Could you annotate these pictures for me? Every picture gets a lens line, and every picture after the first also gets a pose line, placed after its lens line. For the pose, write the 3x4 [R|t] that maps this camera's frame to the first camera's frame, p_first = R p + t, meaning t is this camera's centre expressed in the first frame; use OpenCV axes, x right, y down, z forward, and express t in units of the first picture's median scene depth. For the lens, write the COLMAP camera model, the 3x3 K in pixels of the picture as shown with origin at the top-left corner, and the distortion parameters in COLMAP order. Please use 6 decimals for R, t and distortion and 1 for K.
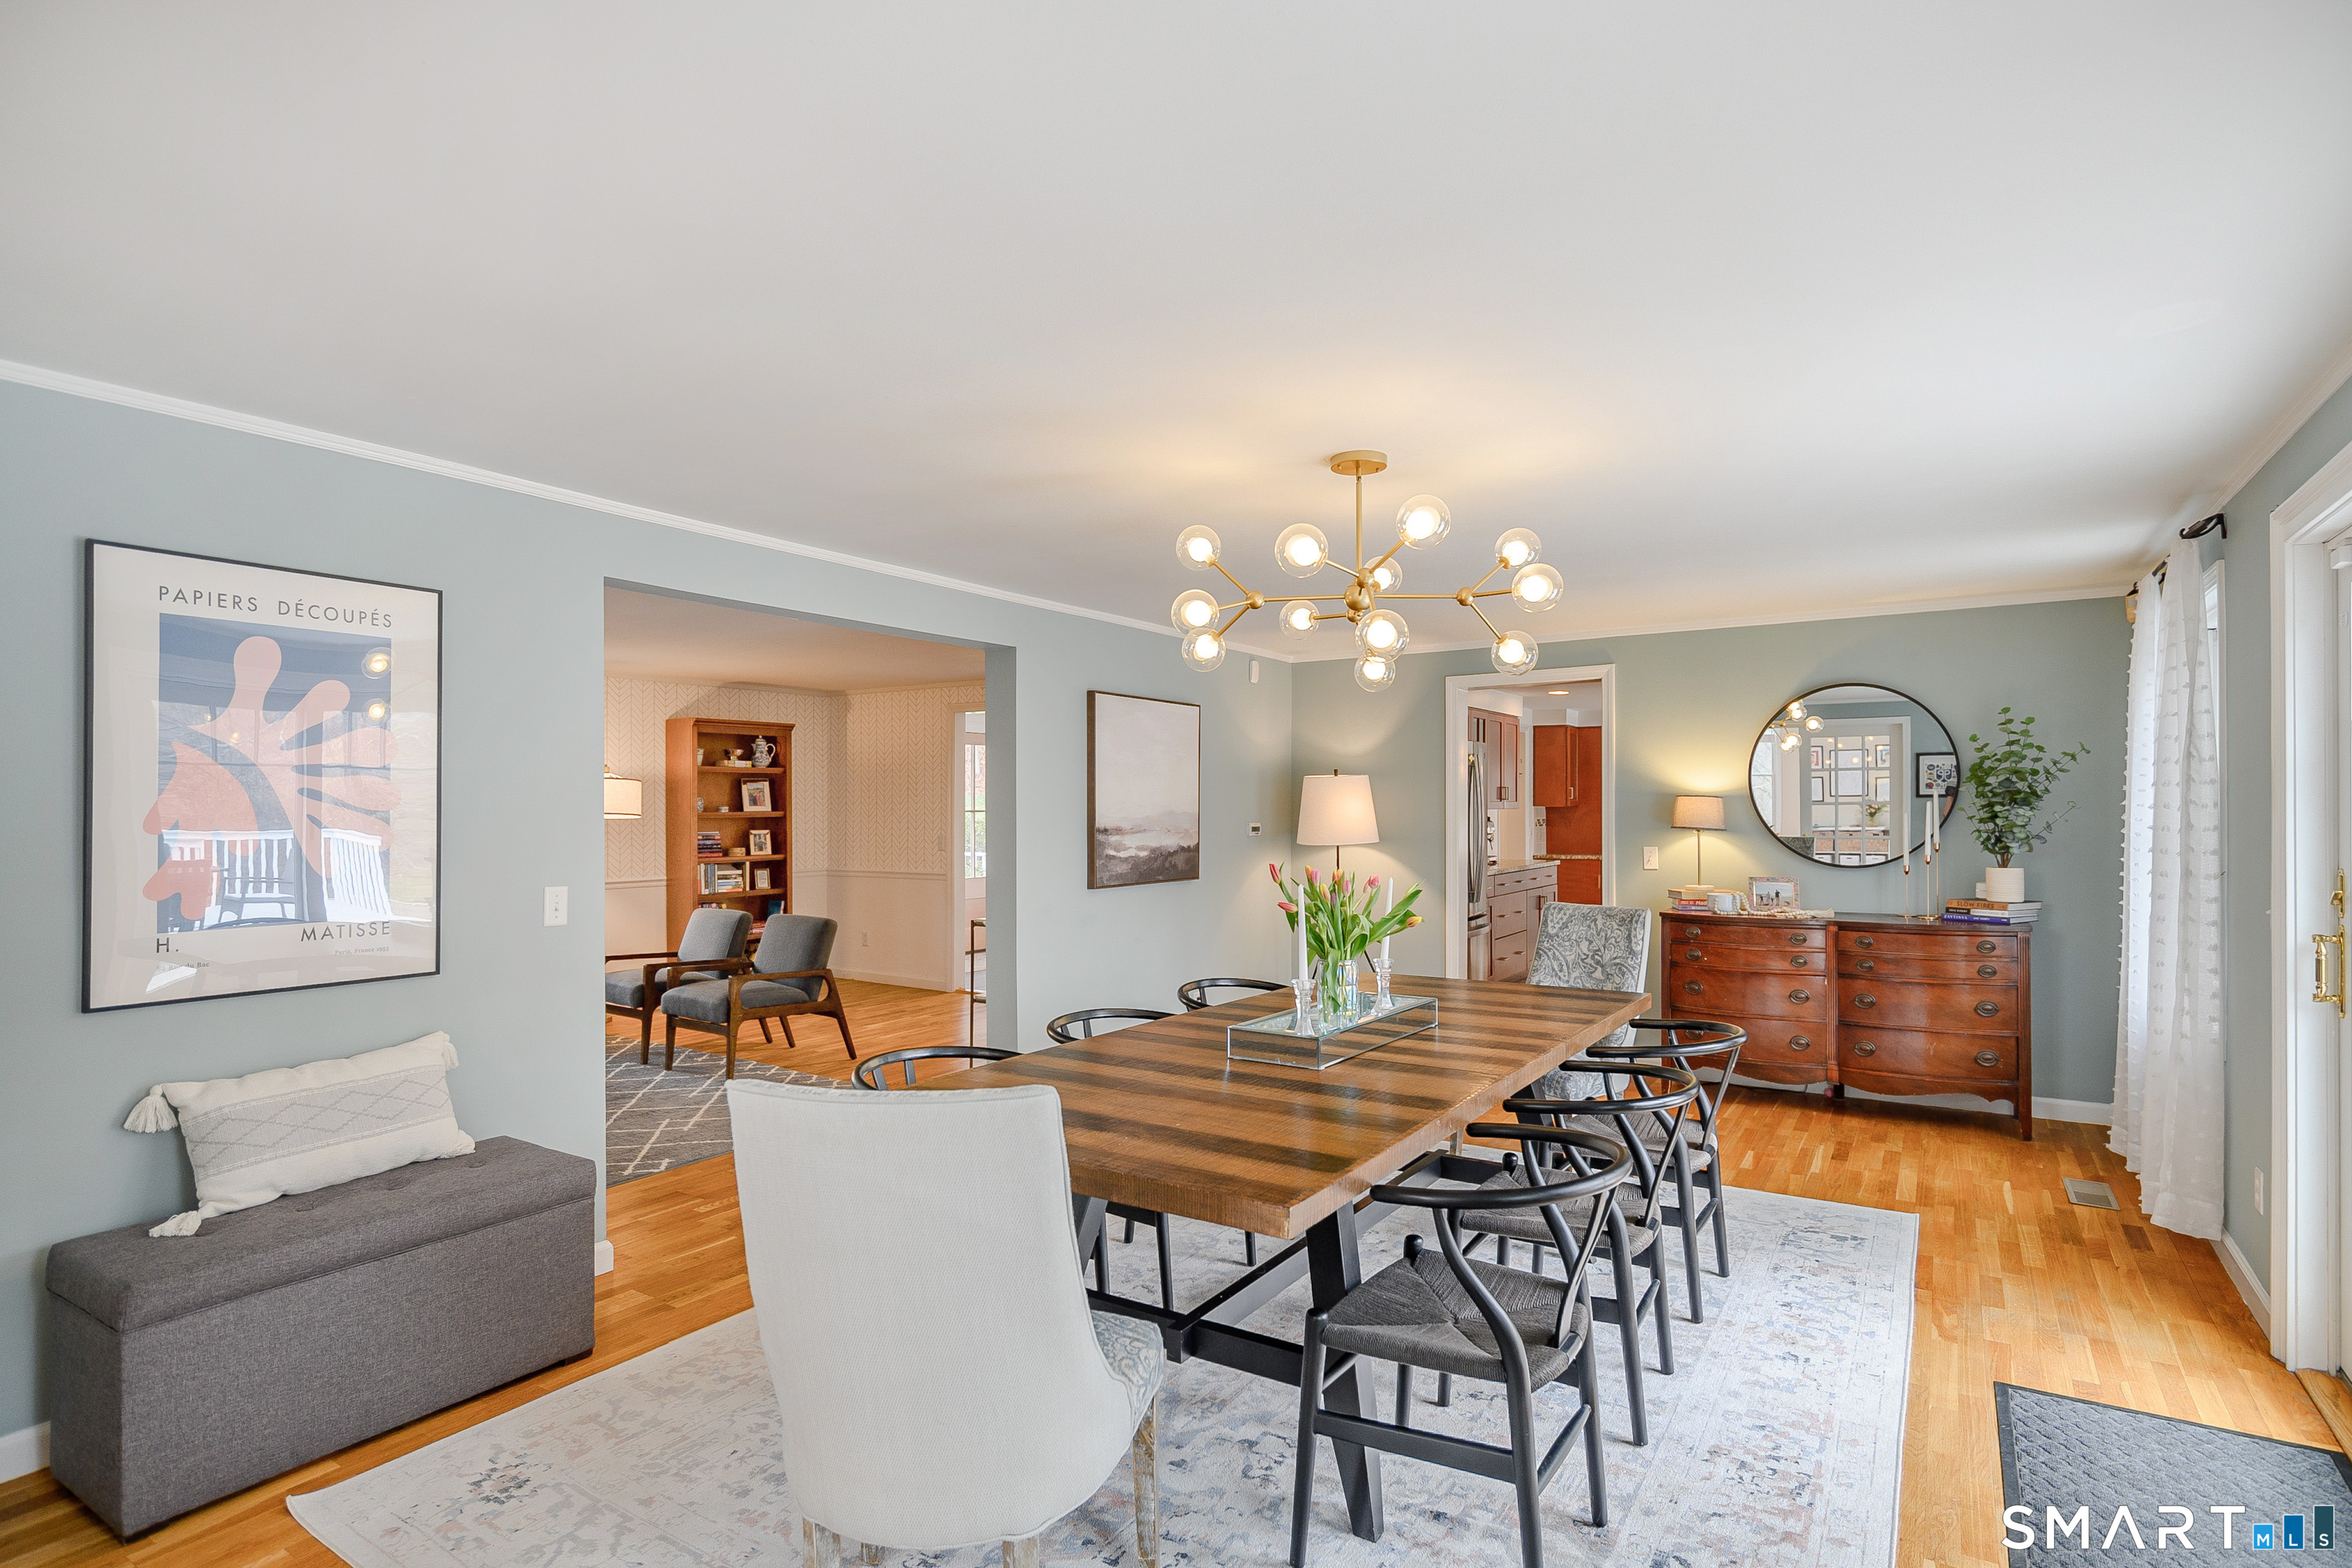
lens RADIAL K [[1197.6, 0, 1163.6], [0, 1197.6, 789.7], [0, 0, 1]] dist [-0.001556, 0.000913]
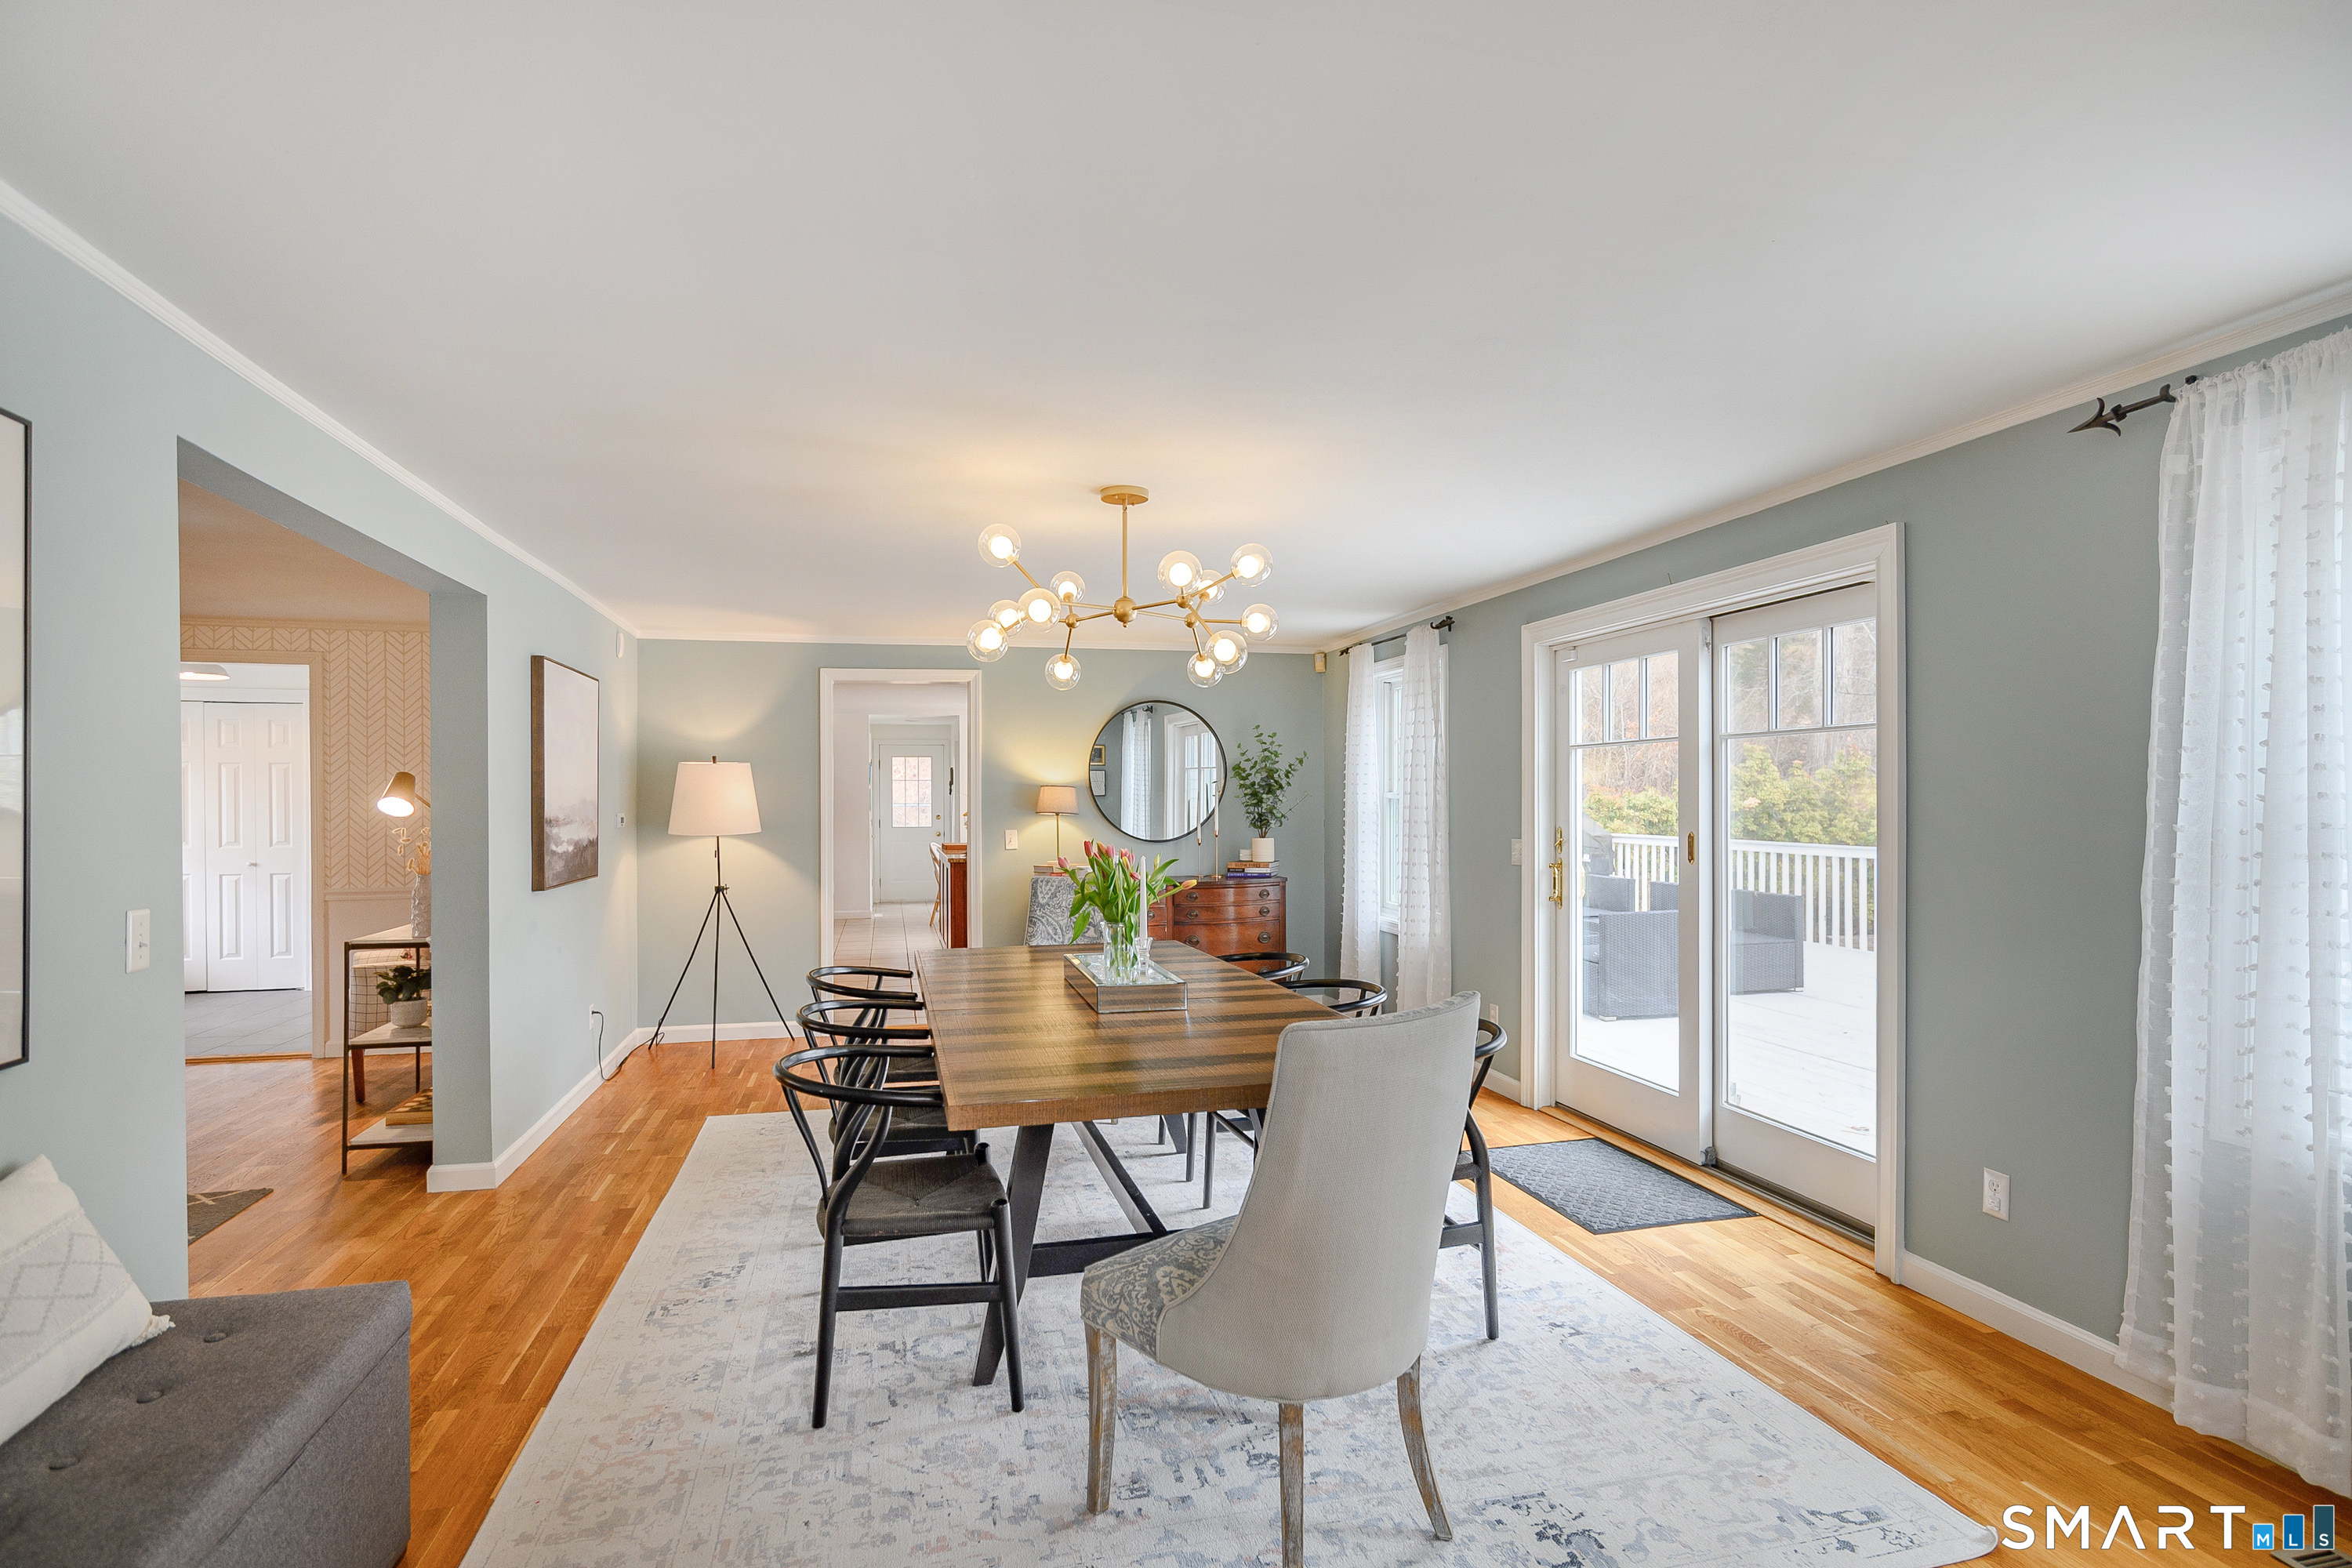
lens RADIAL K [[1197.6, 0, 1168.6], [0, 1197.6, 796.5], [0, 0, 1]] dist [-0.001556, 0.000913]
pose [[0.680399, 0.001446, 0.732841, -0.422057], [-0.009185, 0.999936, 0.006555, 0.007557], [-0.732785, -0.011191, 0.680368, 0.112697]]
